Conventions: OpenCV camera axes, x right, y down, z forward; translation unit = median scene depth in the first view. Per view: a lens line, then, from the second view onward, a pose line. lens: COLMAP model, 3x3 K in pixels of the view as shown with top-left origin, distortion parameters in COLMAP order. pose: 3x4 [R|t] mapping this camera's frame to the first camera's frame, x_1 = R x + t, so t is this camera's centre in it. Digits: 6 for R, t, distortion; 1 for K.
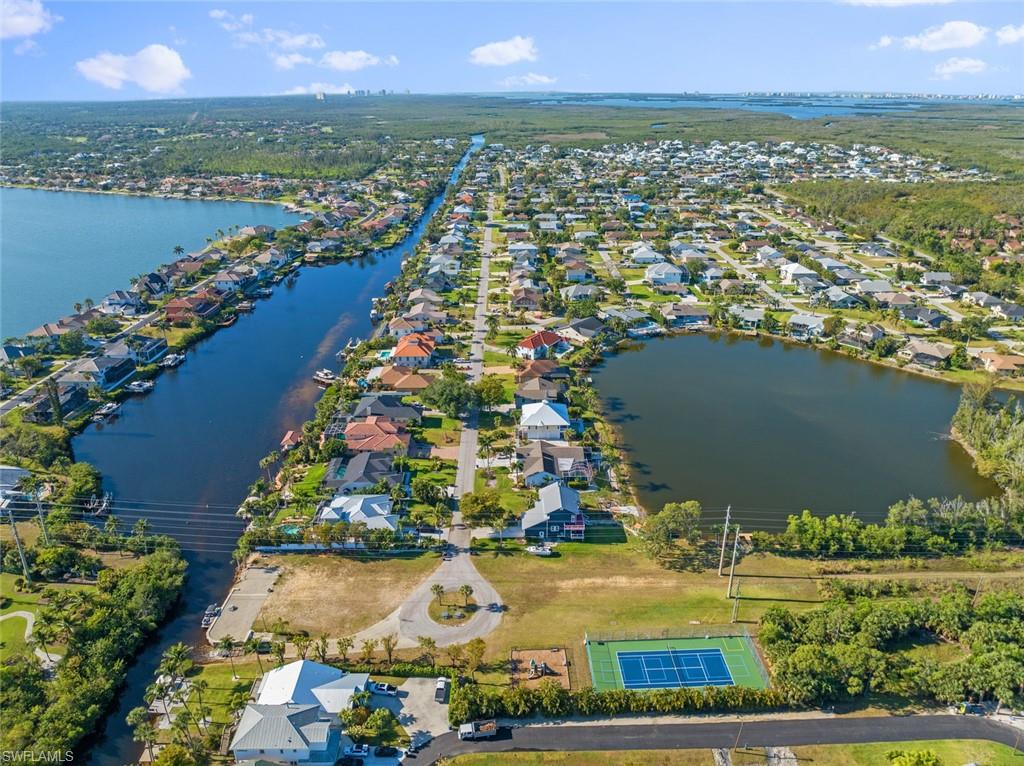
lens RADIAL K [[721.1, 0, 513.0], [0, 721.1, 366.9], [0, 0, 1]] dist [-0.039078, -0.000295]
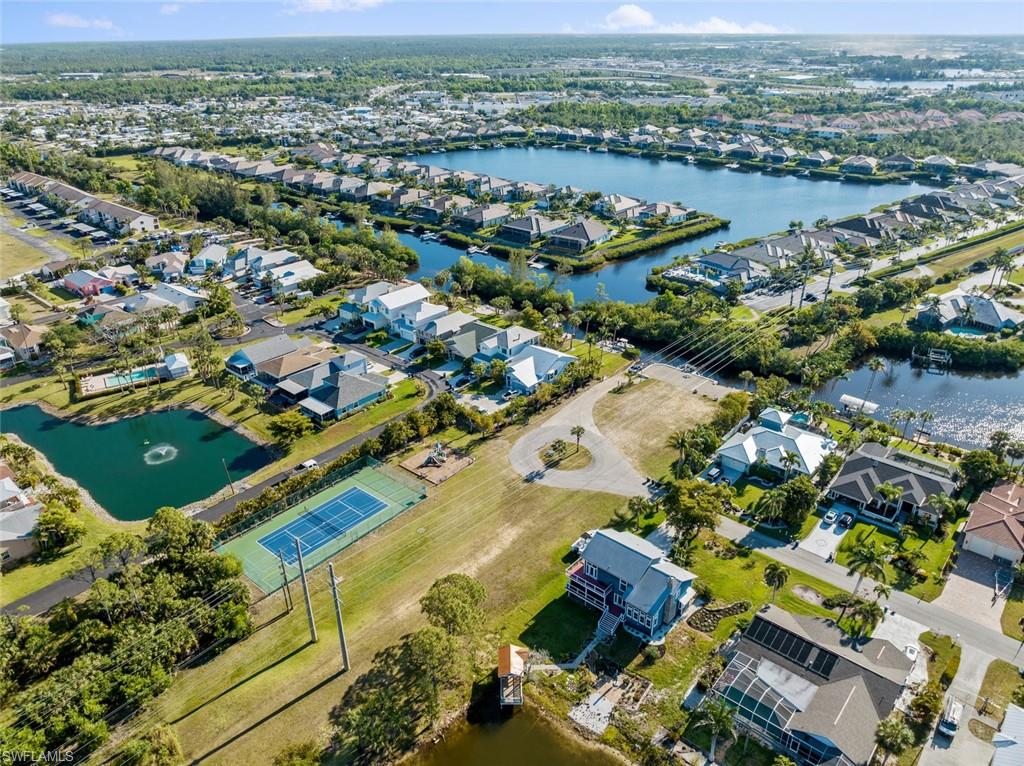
lens RADIAL K [[721.1, 0, 513.0], [0, 721.1, 366.9], [0, 0, 1]] dist [-0.039078, -0.000295]
pose [[-0.669220, 0.326586, -0.667447, 0.474565], [-0.257871, 0.740338, 0.620808, -0.267173], [0.696884, 0.587572, -0.411232, 1.114481]]
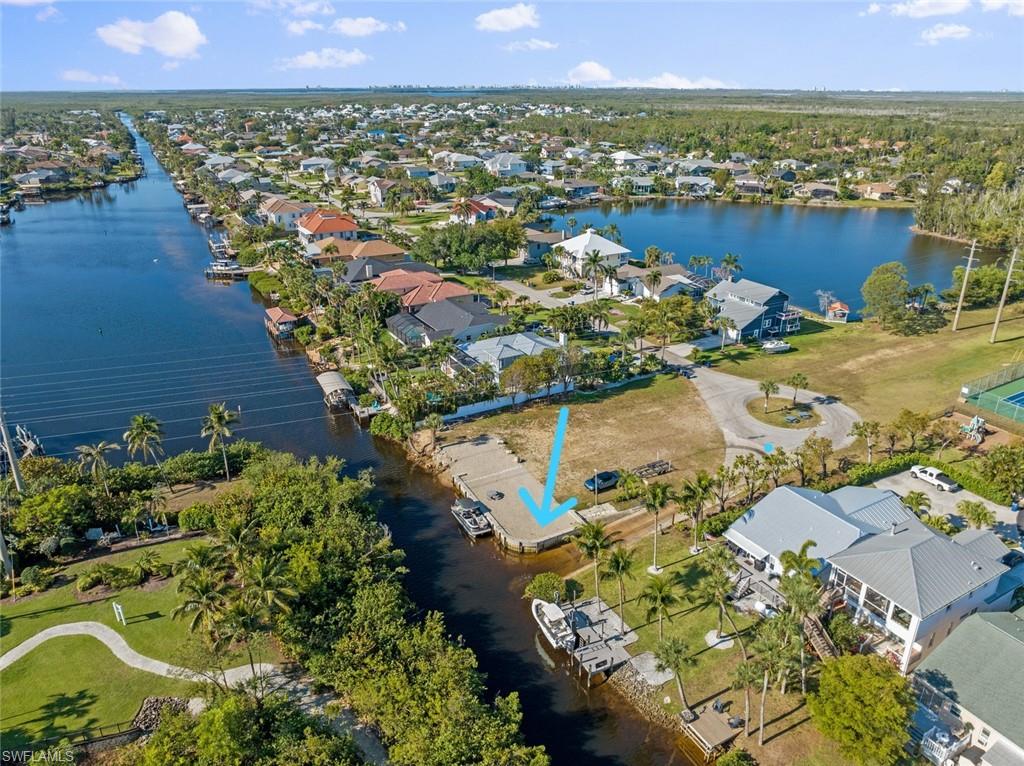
lens RADIAL K [[721.1, 0, 513.0], [0, 721.1, 366.9], [0, 0, 1]] dist [-0.039078, -0.000295]
pose [[0.879146, -0.168330, 0.445833, -0.536687], [0.167954, 0.984955, 0.040691, 0.195444], [-0.445975, 0.039106, 0.894191, 0.440936]]
